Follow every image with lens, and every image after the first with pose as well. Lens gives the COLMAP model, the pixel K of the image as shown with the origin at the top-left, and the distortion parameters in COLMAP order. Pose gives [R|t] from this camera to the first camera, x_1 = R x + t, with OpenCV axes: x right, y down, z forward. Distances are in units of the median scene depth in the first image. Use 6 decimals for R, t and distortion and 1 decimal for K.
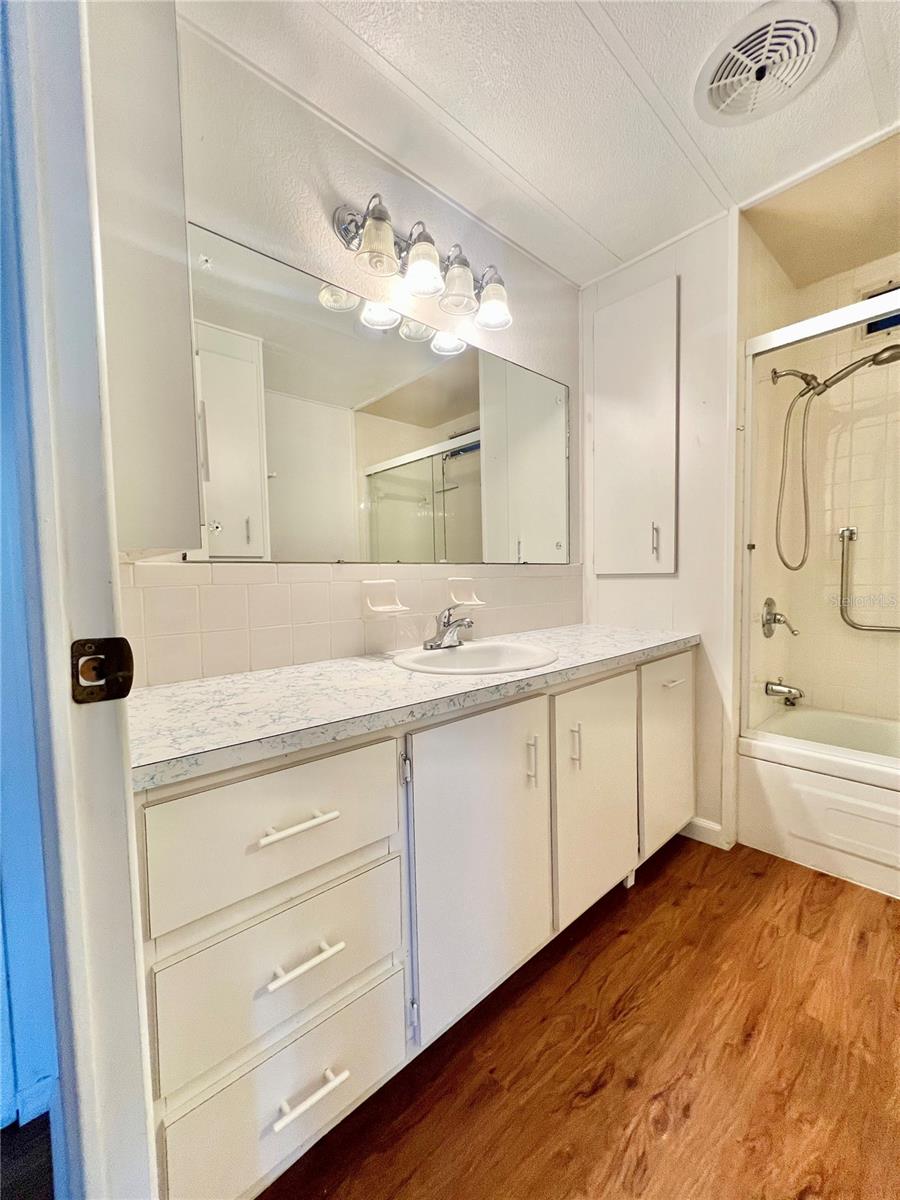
lens RADIAL K [[478.2, 0, 450.4], [0, 478.2, 603.1], [0, 0, 1]] dist [-0.001029, -0.000256]
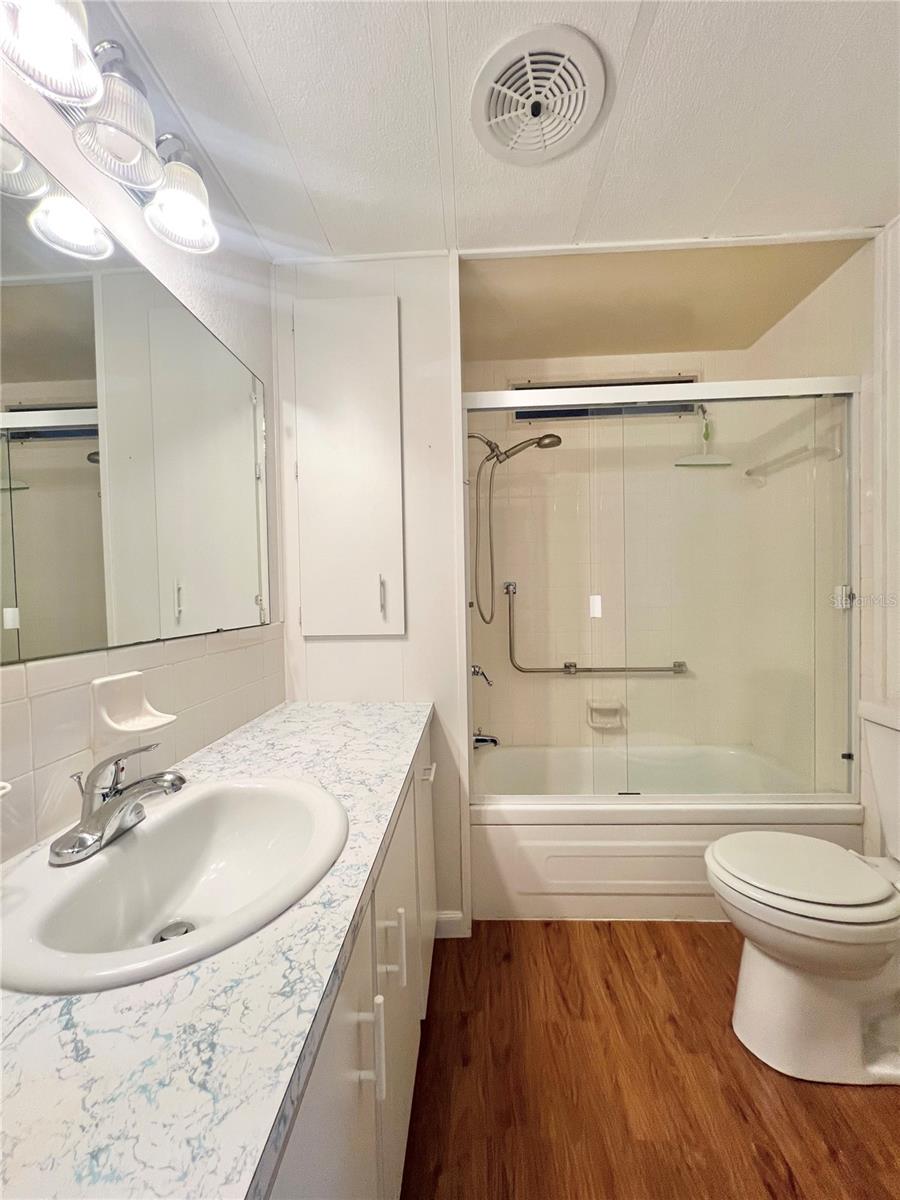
lens RADIAL K [[478.2, 0, 450.4], [0, 478.2, 603.1], [0, 0, 1]] dist [-0.001029, -0.000256]
pose [[0.706335, -0.011048, 0.707791, -0.085321], [0.046994, 0.998404, -0.031313, -0.092320], [-0.706316, 0.055380, 0.705727, 0.345343]]
